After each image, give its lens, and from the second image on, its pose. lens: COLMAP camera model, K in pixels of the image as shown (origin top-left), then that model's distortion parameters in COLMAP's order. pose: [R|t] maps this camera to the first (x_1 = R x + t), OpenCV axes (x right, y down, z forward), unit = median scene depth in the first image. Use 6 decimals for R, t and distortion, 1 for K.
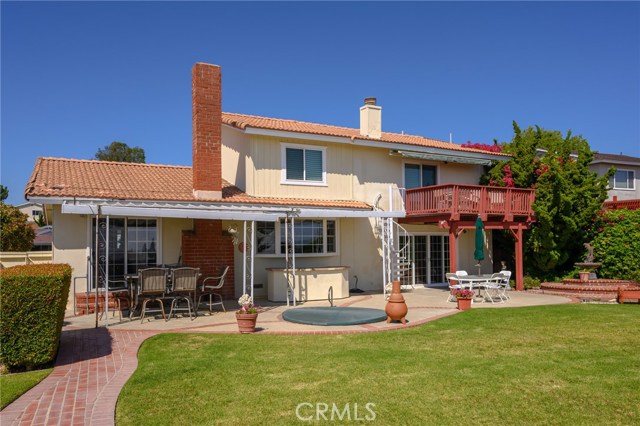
lens RADIAL K [[450.7, 0, 313.3], [0, 450.7, 232.5], [0, 0, 1]] dist [-0.002468, 0.001093]
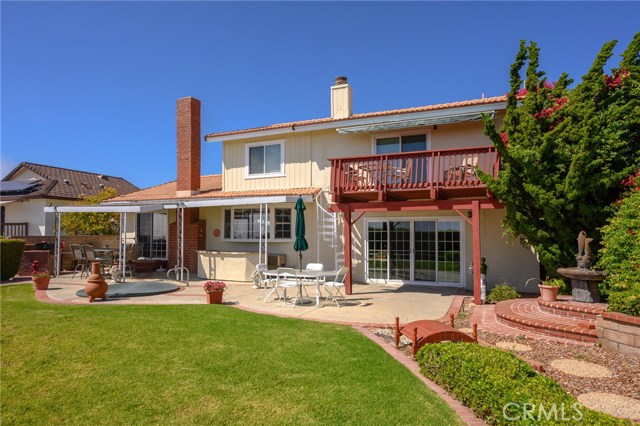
lens RADIAL K [[363.2, 0, 320.6], [0, 363.2, 218.1], [0, 0, 1]] dist [-0.003288, 0.000151]
pose [[0.654350, -0.020963, -0.755901, 0.749329], [0.012269, 0.999778, -0.017106, 0.012228], [0.756092, 0.001919, 0.654462, 0.517897]]
